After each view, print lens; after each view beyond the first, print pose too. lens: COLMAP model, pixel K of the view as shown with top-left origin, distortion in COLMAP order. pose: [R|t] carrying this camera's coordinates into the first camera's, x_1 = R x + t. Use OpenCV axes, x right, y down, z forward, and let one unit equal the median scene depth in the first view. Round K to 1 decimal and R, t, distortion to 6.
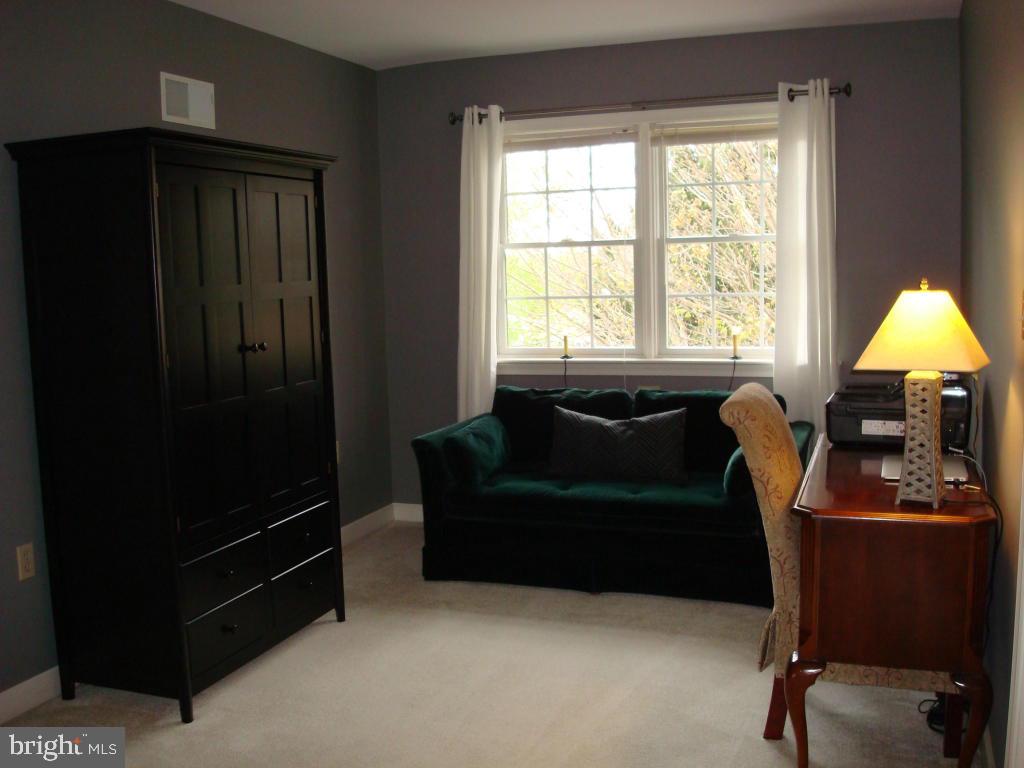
lens RADIAL K [[1046.6, 0, 511.5], [0, 1046.6, 384.4], [0, 0, 1]] dist [-0.128915, 0.000000]
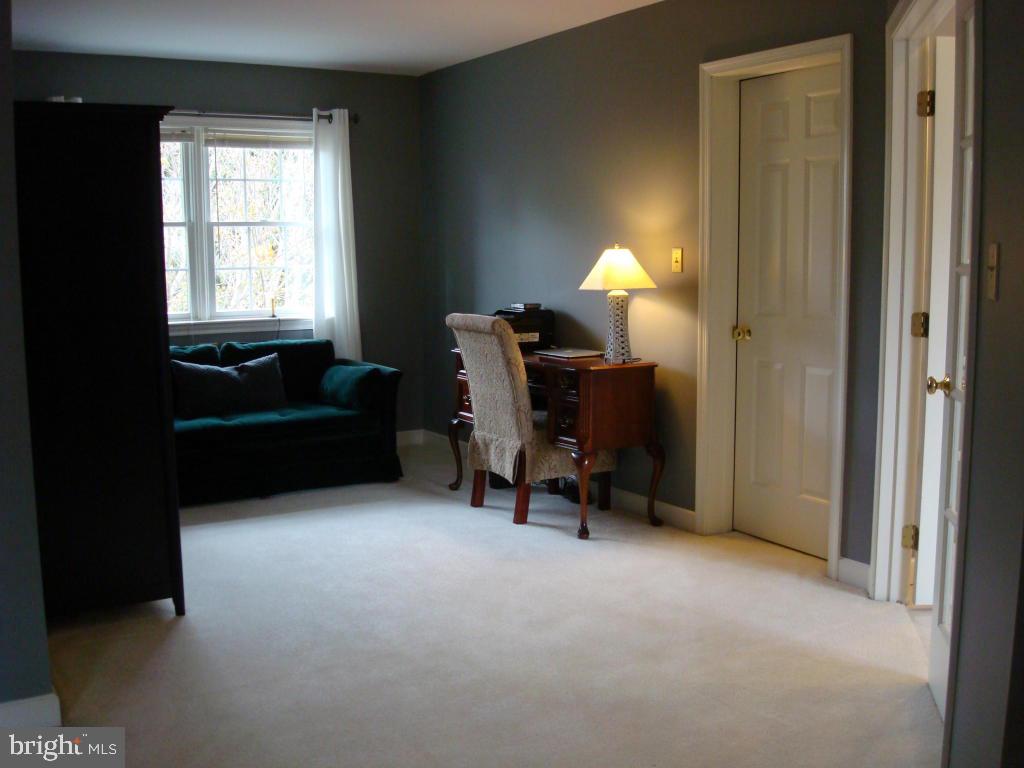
lens RADIAL K [[1046.6, 0, 512.1], [0, 1046.6, 383.3], [0, 0, 1]] dist [-0.128915, 0.000000]
pose [[0.610795, -0.079052, 0.787833, -0.660300], [0.082914, 0.995919, 0.035649, 0.037453], [-0.787436, 0.043548, 0.614857, -0.019458]]
